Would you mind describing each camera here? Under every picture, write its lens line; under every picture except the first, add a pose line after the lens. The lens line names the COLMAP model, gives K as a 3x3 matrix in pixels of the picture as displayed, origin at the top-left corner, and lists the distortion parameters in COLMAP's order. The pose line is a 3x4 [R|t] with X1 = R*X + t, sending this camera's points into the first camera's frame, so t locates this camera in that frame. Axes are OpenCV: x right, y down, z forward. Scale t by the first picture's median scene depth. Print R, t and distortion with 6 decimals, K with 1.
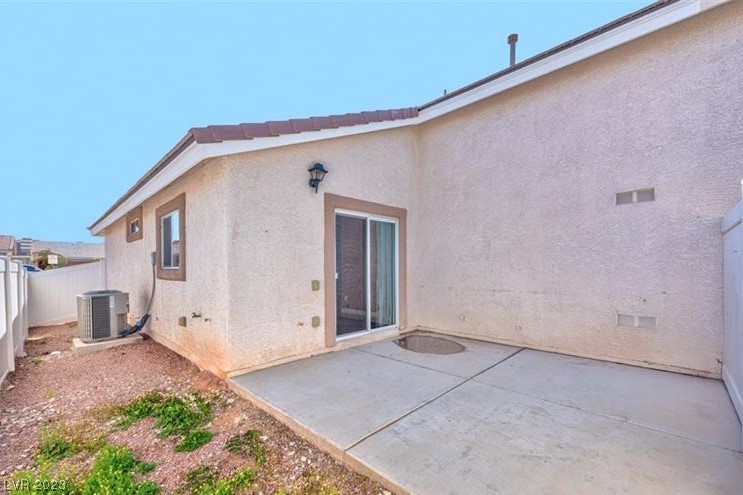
lens RADIAL K [[312.3, 0, 358.8], [0, 312.3, 267.4], [0, 0, 1]] dist [-0.001794, -0.000093]
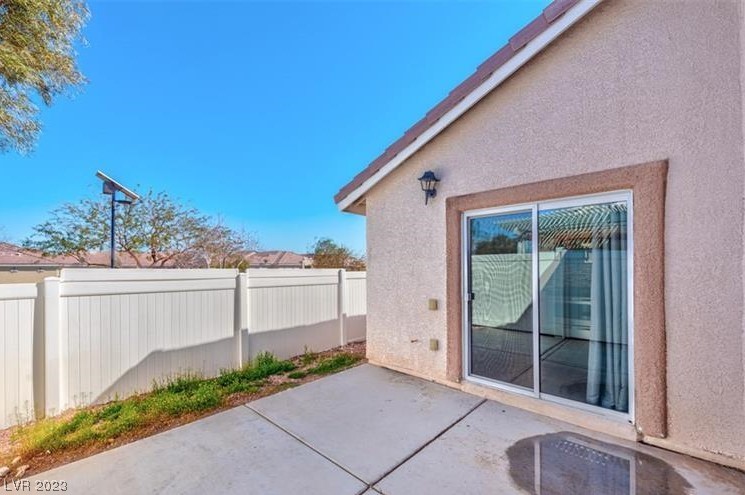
lens RADIAL K [[308.1, 0, 361.6], [0, 308.1, 267.6], [0, 0, 1]] dist [0.001731, 0.000109]
pose [[0.021644, 0.003574, -0.999759, 0.742570], [0.002568, 0.999990, 0.003631, -0.053587], [0.999762, -0.002646, 0.021635, 0.759401]]
